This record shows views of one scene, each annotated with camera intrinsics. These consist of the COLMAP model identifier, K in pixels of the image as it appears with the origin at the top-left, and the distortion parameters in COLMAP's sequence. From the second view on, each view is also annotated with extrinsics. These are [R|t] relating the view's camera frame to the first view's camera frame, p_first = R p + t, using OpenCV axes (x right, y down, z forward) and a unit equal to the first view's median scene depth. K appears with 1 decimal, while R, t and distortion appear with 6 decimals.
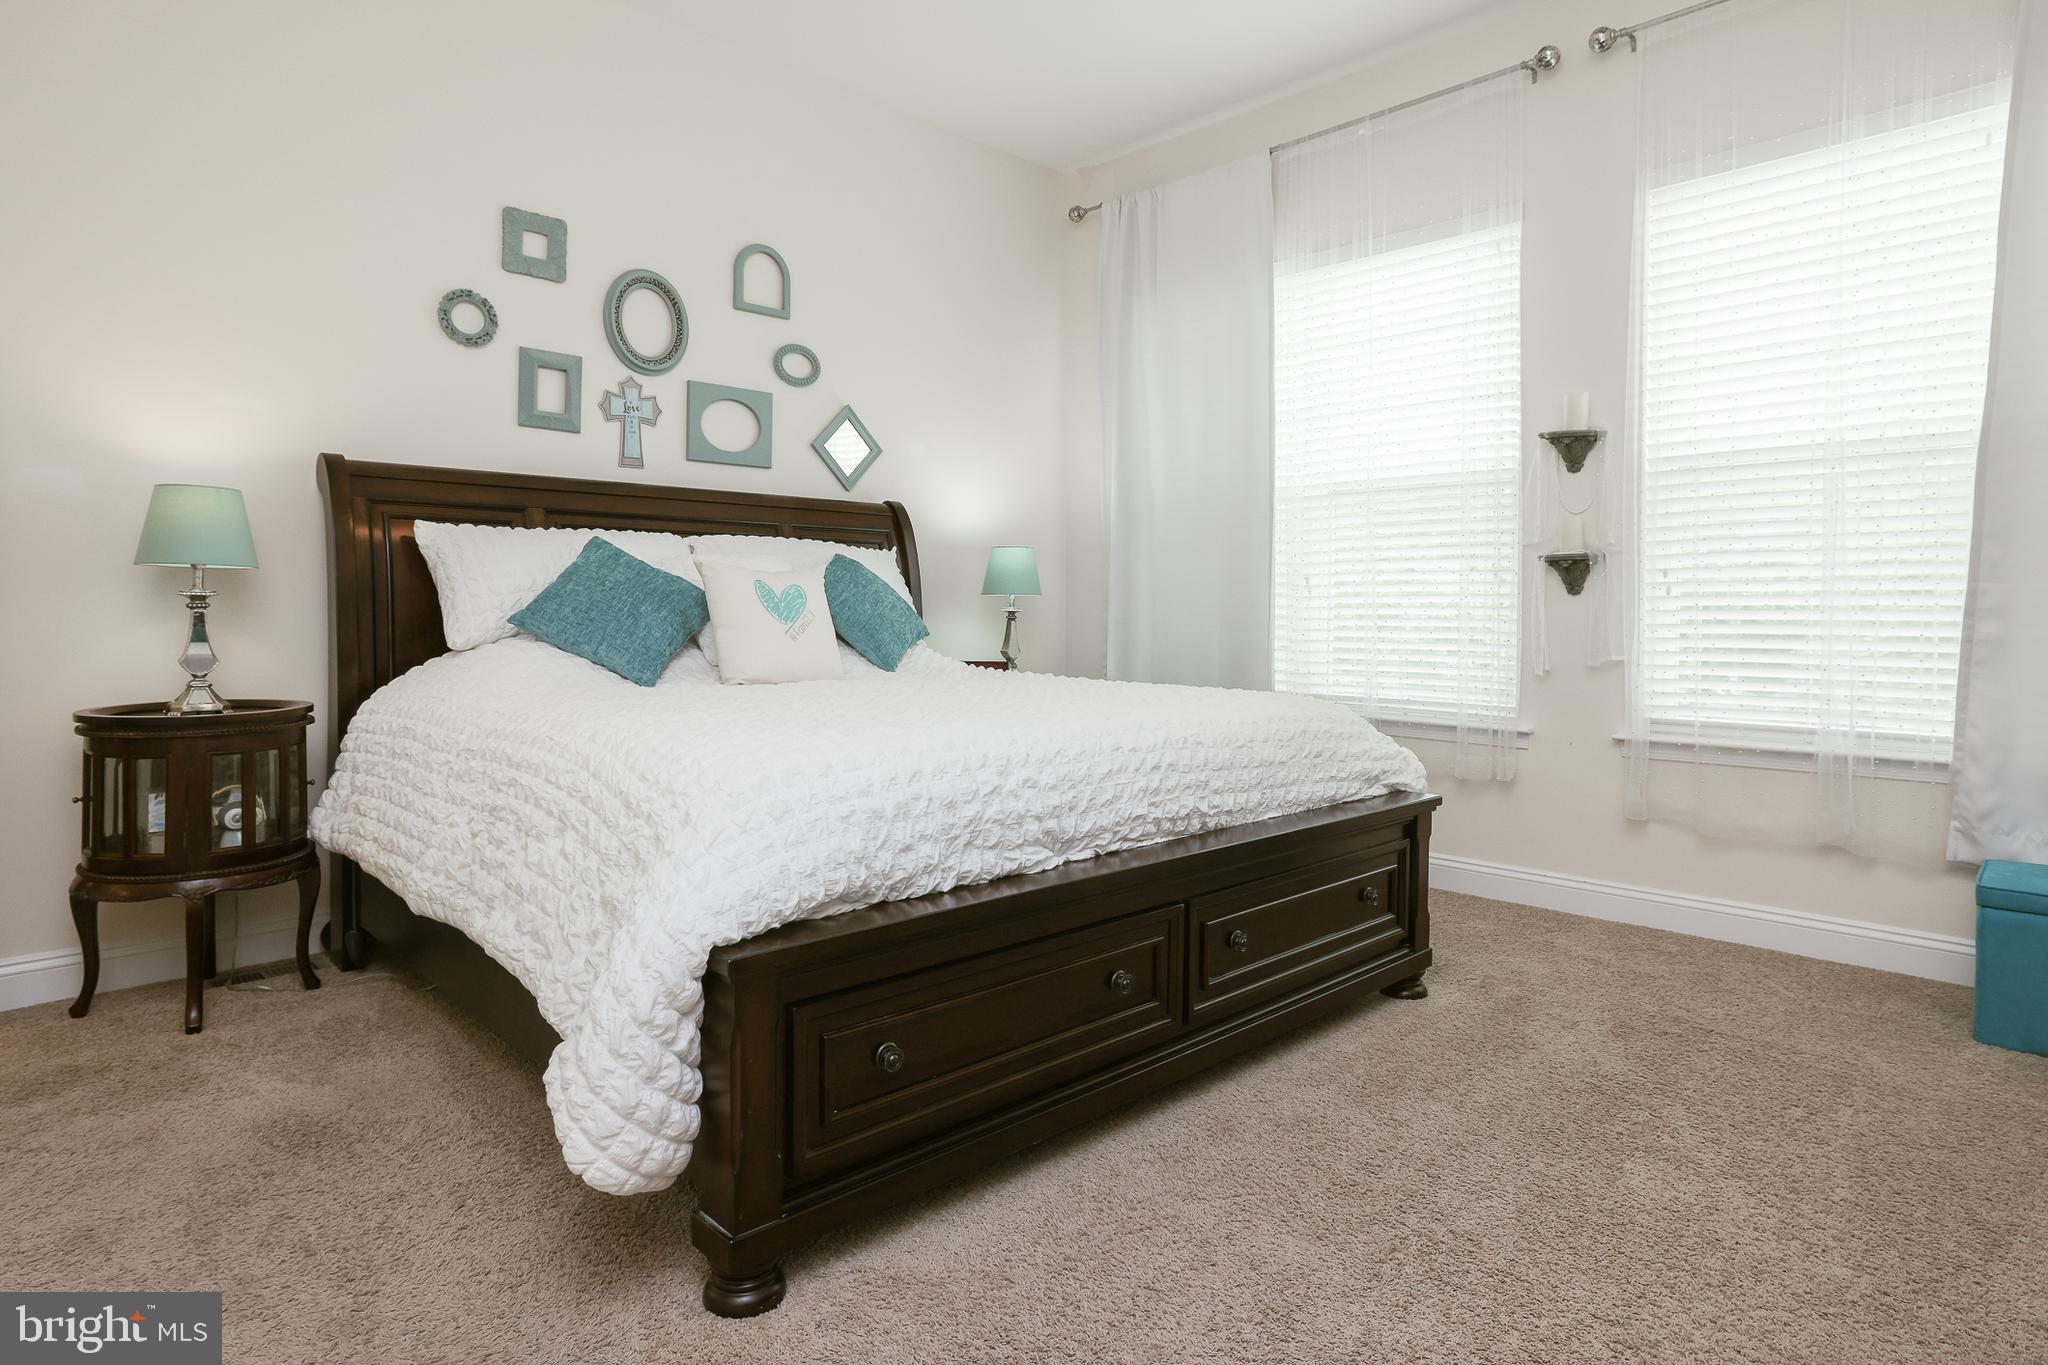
lens RADIAL K [[1144.0, 0, 1024.0], [0, 1144.0, 682.5], [0, 0, 1]] dist [-0.022782, 0.000085]
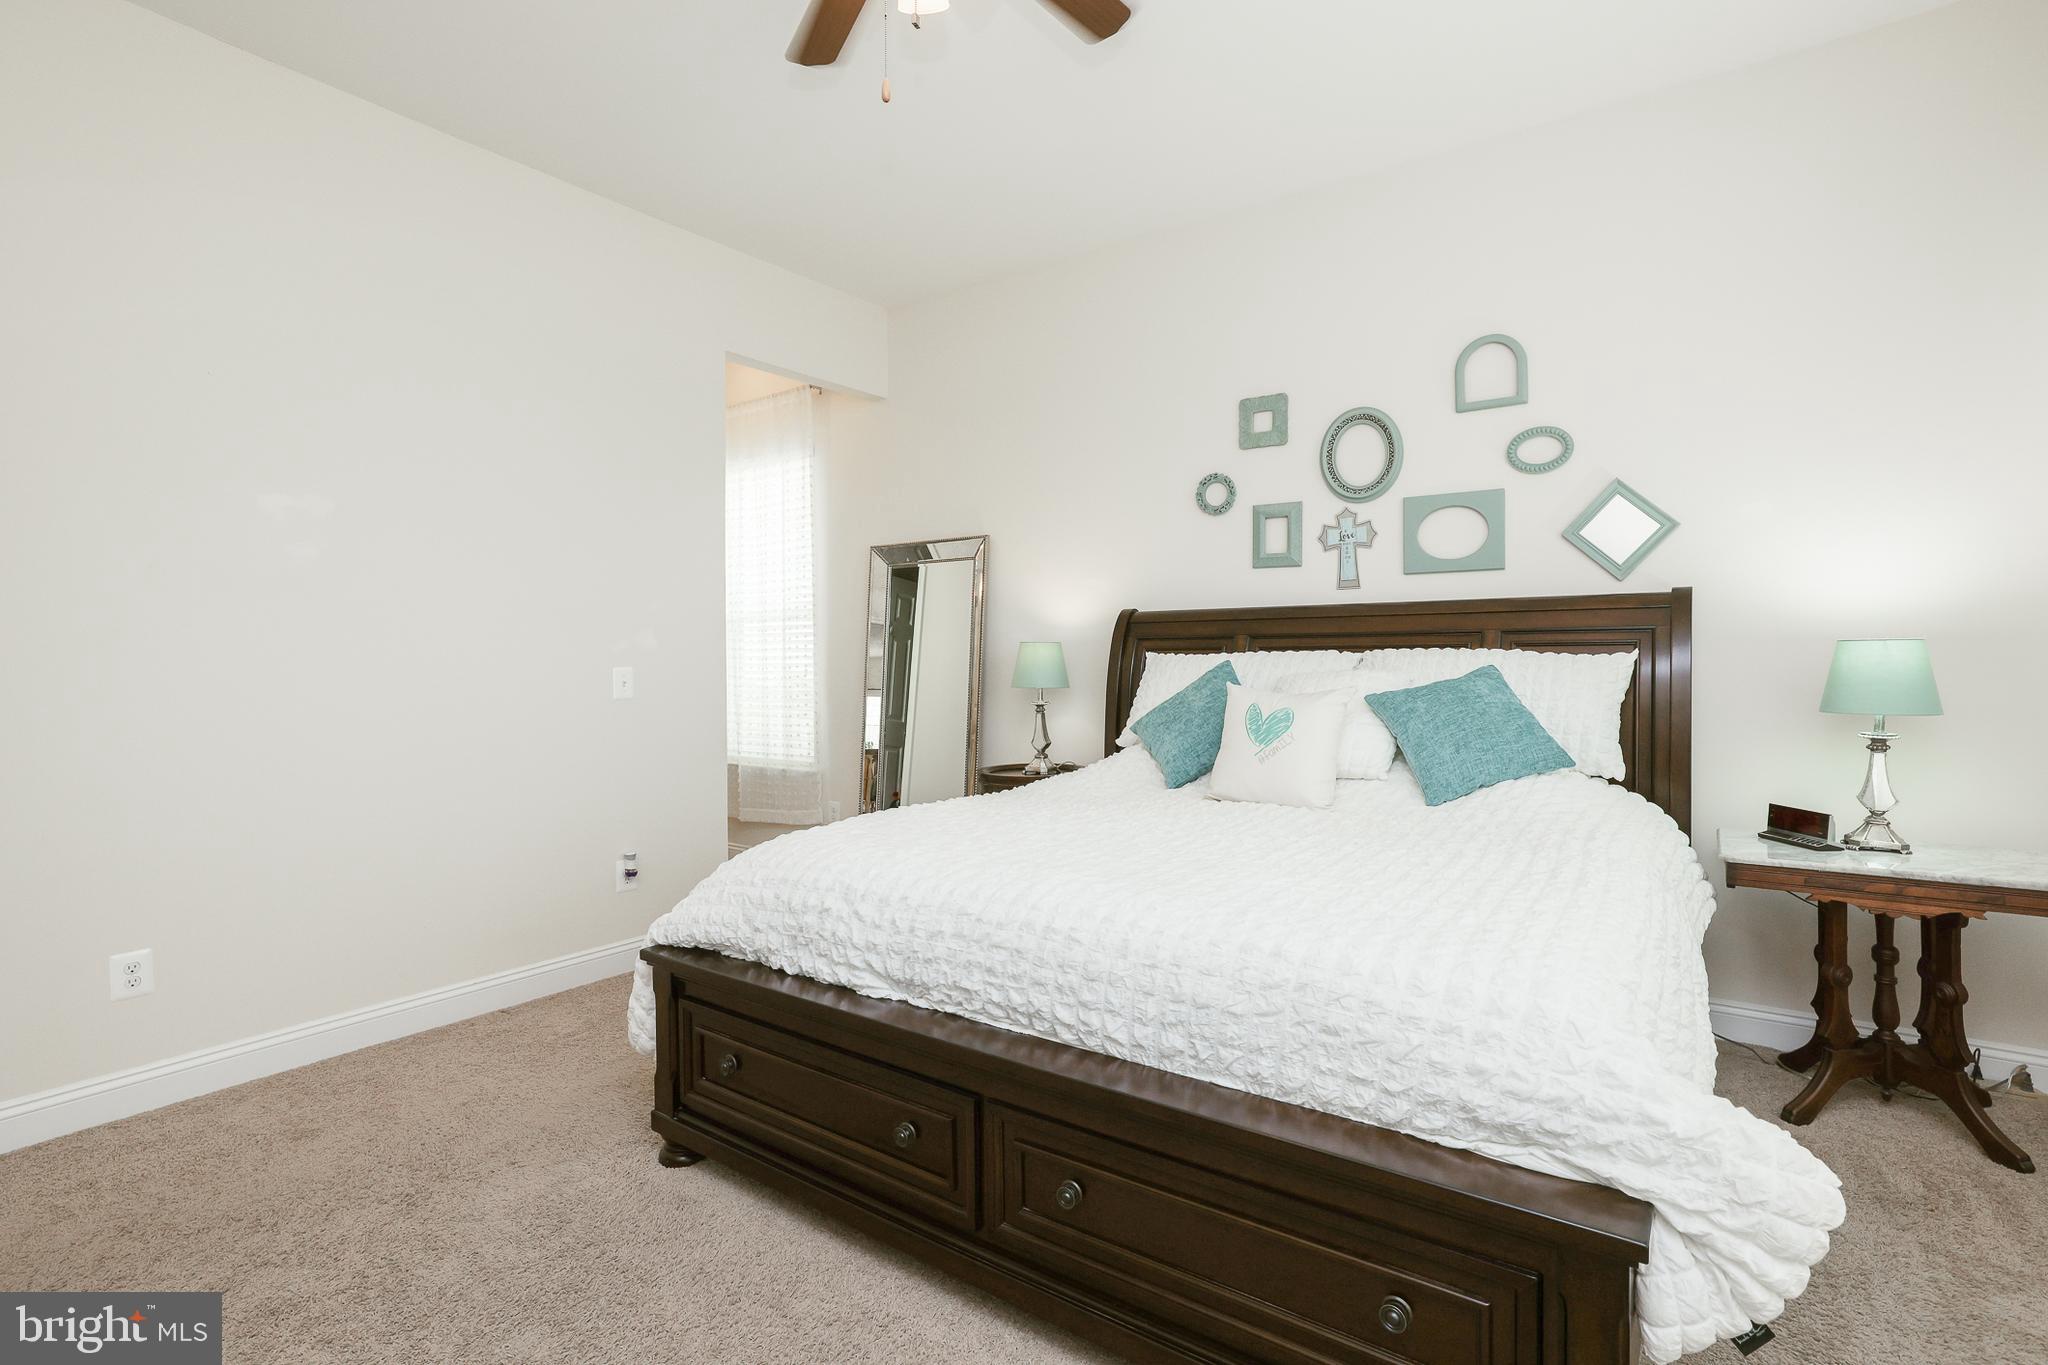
lens RADIAL K [[988.4, 0, 1024.0], [0, 988.4, 682.5], [0, 0, 1]] dist [-0.001546, -0.000364]
pose [[0.187152, 0.017345, -0.982178, 0.561600], [-0.053058, 0.998563, 0.007524, -0.091450], [0.980897, 0.050704, 0.187804, 0.534211]]
